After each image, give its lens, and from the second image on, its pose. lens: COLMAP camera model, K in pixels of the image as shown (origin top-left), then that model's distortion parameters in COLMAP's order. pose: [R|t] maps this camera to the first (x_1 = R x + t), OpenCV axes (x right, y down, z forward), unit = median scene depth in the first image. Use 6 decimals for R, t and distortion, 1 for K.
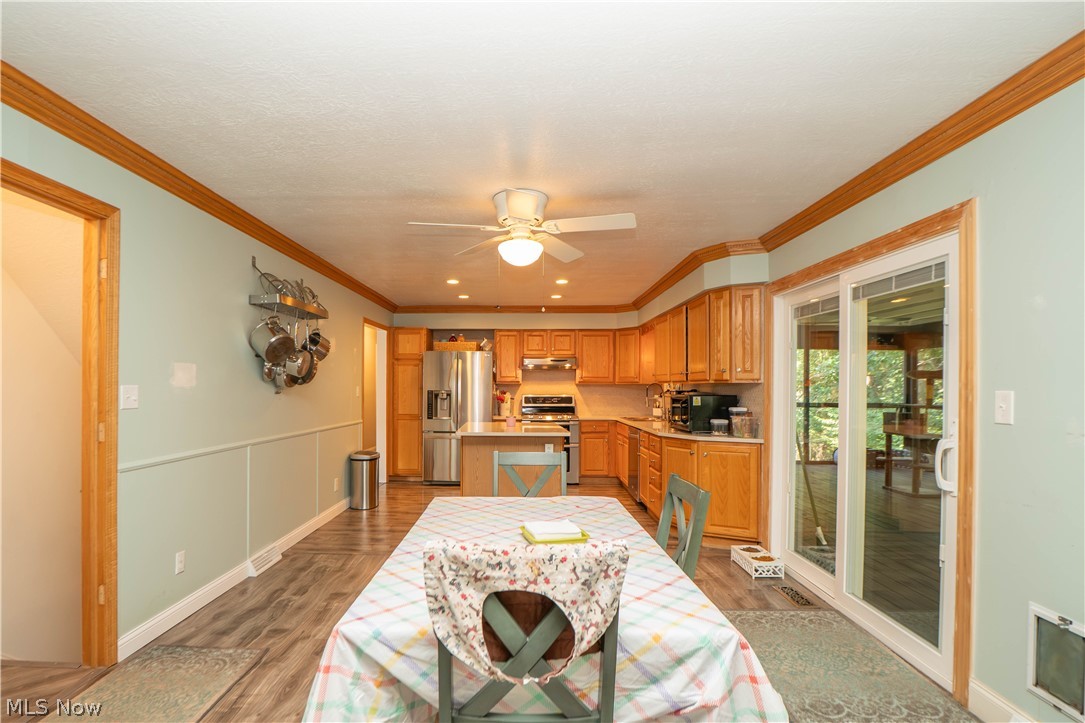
lens RADIAL K [[550.4, 0, 541.3], [0, 550.4, 382.7], [0, 0, 1]] dist [-0.028040, 0.000108]
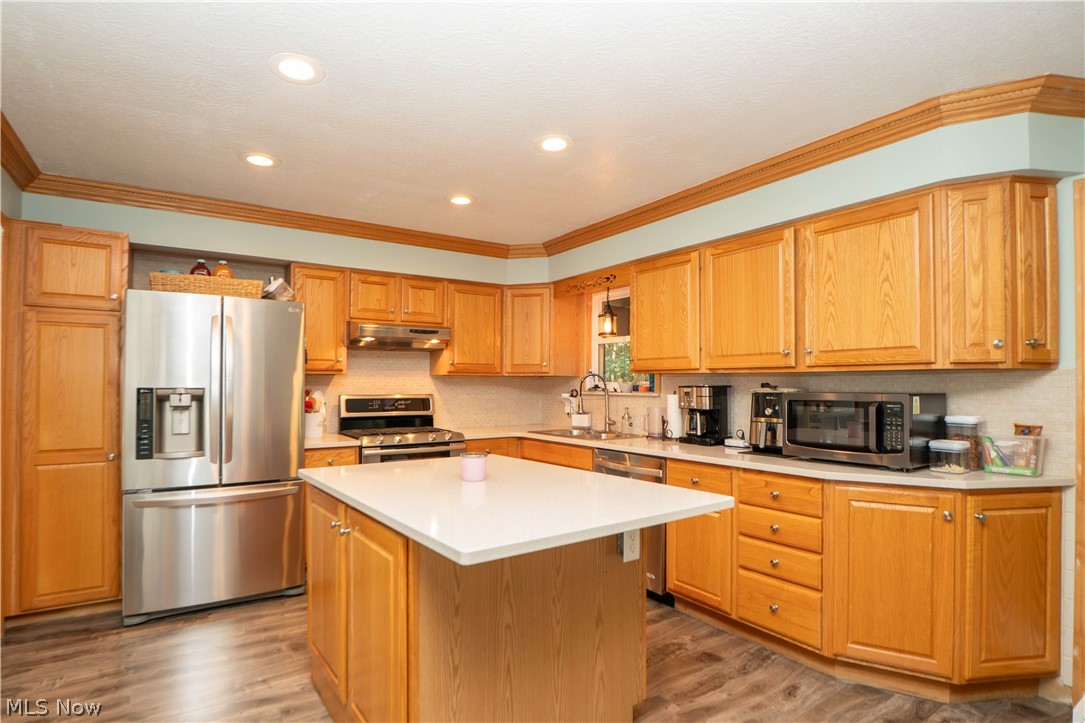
lens RADIAL K [[550.4, 0, 541.3], [0, 550.4, 382.7], [0, 0, 1]] dist [-0.028040, 0.000108]
pose [[0.838122, 0.000452, 0.545483, -0.163967], [-0.003903, 0.999979, 0.005169, 0.006681], [-0.545469, -0.006461, 0.838106, 0.475962]]
